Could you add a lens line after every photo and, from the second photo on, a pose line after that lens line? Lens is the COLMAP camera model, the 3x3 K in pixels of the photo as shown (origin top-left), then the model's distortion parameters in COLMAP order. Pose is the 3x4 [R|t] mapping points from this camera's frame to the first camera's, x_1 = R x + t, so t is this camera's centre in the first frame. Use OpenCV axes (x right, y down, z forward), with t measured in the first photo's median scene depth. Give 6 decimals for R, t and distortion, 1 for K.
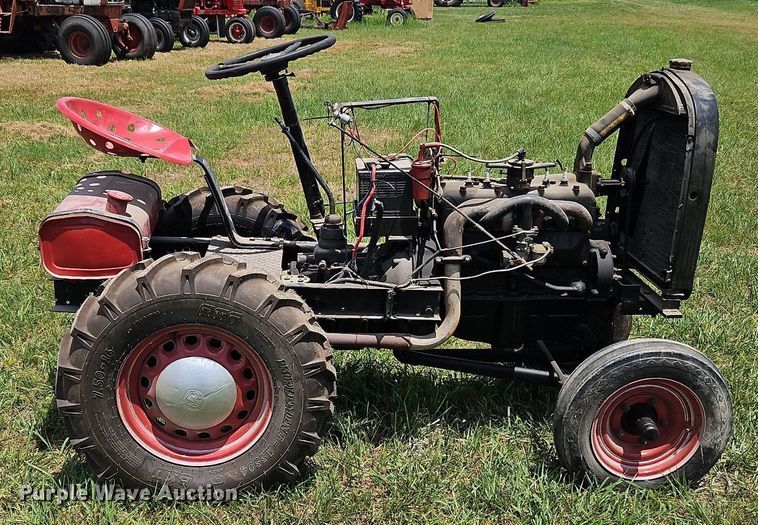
lens RADIAL K [[527.7, 0, 382.6], [0, 527.7, 285.0], [0, 0, 1]] dist [0.071430, -0.063755]
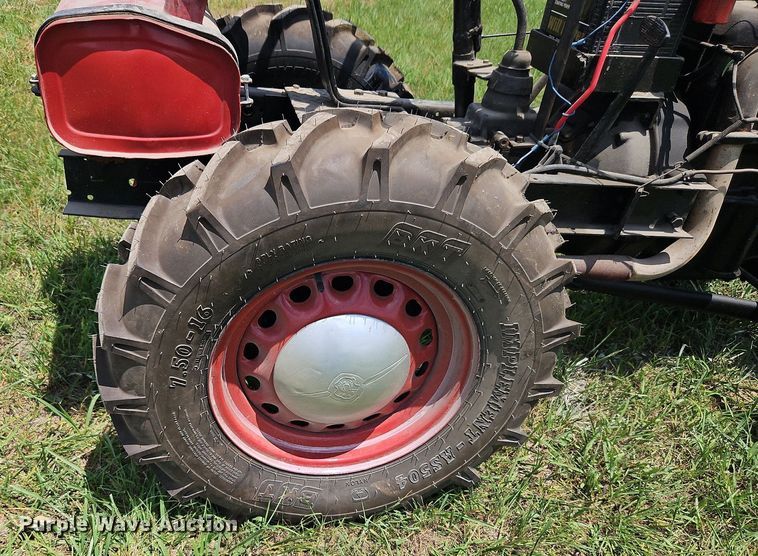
lens RADIAL K [[579.4, 0, 401.2], [0, 579.4, 277.1], [0, 0, 1]] dist [0.012971, 0.005833]
pose [[0.999212, 0.022132, 0.032961, -0.305208], [-0.028328, 0.979113, 0.201333, -0.018134], [-0.027817, -0.202108, 0.978968, 0.415794]]
